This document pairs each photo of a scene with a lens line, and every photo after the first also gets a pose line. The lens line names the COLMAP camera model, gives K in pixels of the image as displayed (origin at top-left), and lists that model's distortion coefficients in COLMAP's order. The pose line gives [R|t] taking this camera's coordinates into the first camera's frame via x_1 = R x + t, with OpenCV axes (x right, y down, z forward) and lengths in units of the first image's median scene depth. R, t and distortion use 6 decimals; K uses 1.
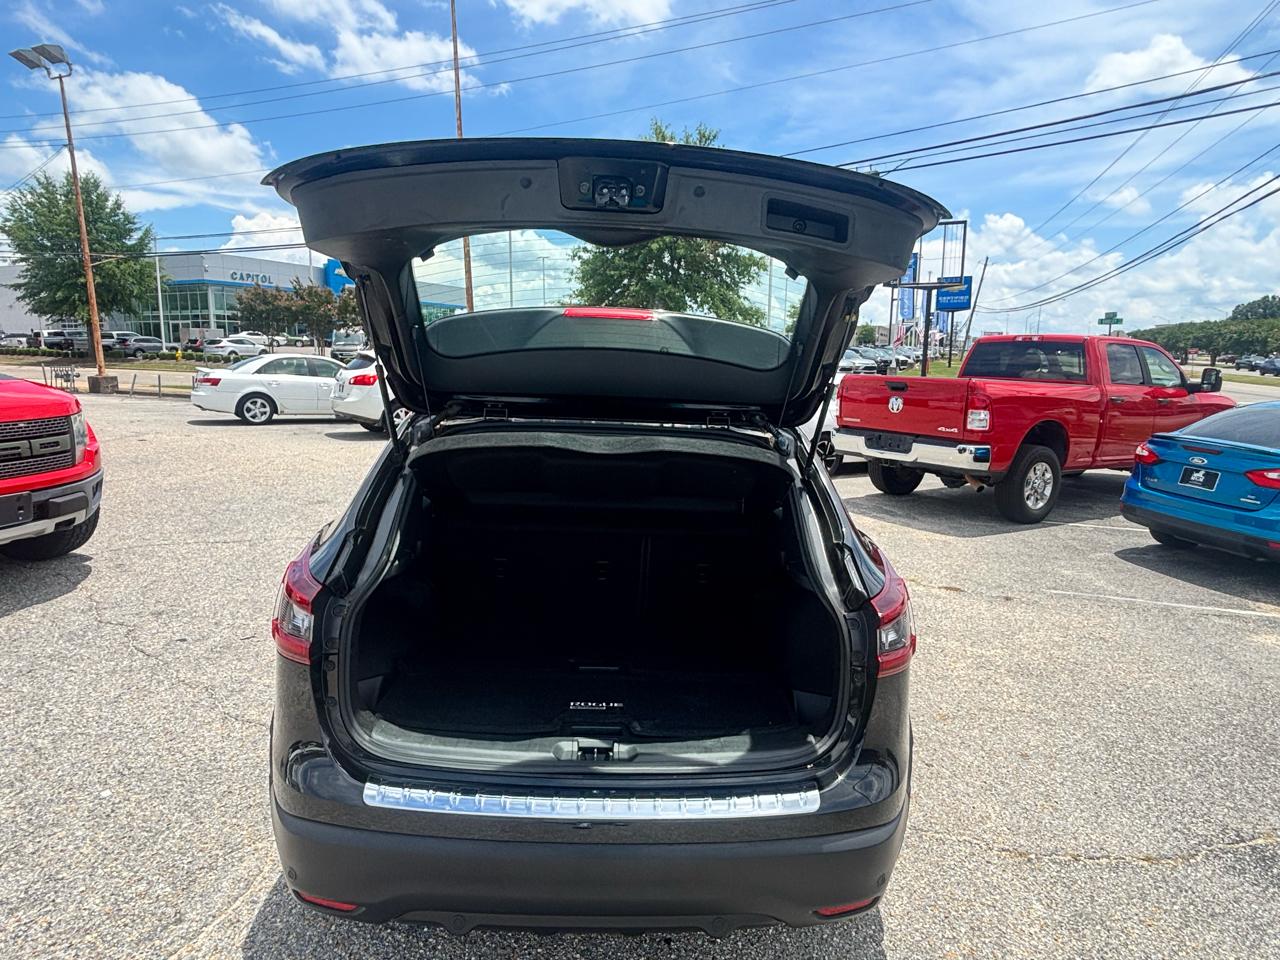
lens RADIAL K [[753.9, 0, 627.1], [0, 753.9, 465.0], [0, 0, 1]] dist [-0.015631, 0.009657]
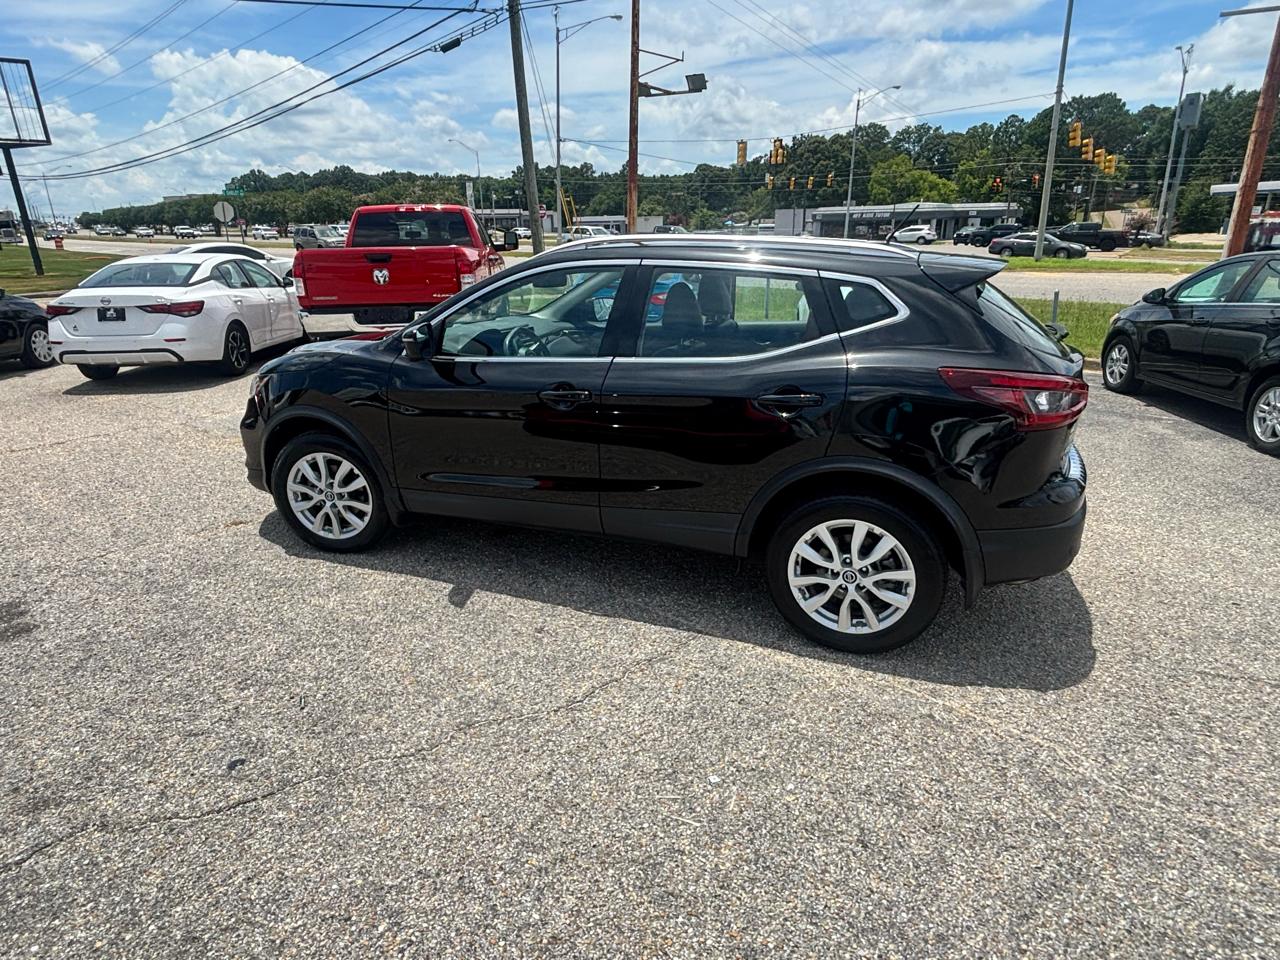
lens RADIAL K [[753.9, 0, 635.1], [0, 753.9, 480.5], [0, 0, 1]] dist [-0.015631, 0.009657]
pose [[0.395512, -0.313666, 0.863240, -0.119782], [0.156434, 0.949150, 0.273208, -0.010501], [-0.905041, 0.026983, 0.424468, 0.063827]]
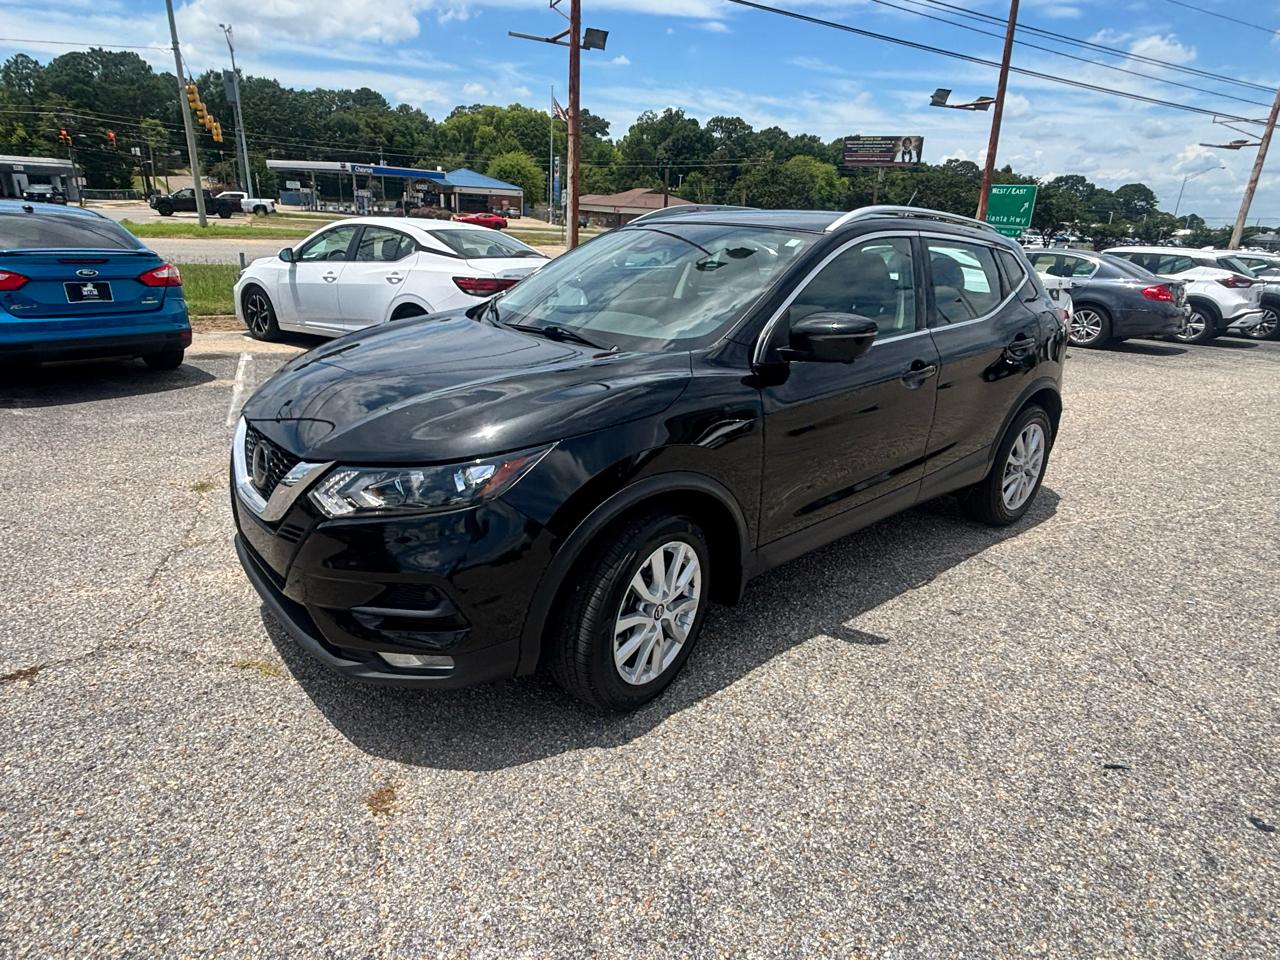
lens RADIAL K [[753.9, 0, 646.1], [0, 753.9, 464.9], [0, 0, 1]] dist [-0.015631, 0.009657]
pose [[-0.643677, -0.288956, 0.708649, -0.081769], [0.056122, 0.905664, 0.420266, -0.027191], [-0.763236, 0.310286, -0.566738, 0.201379]]
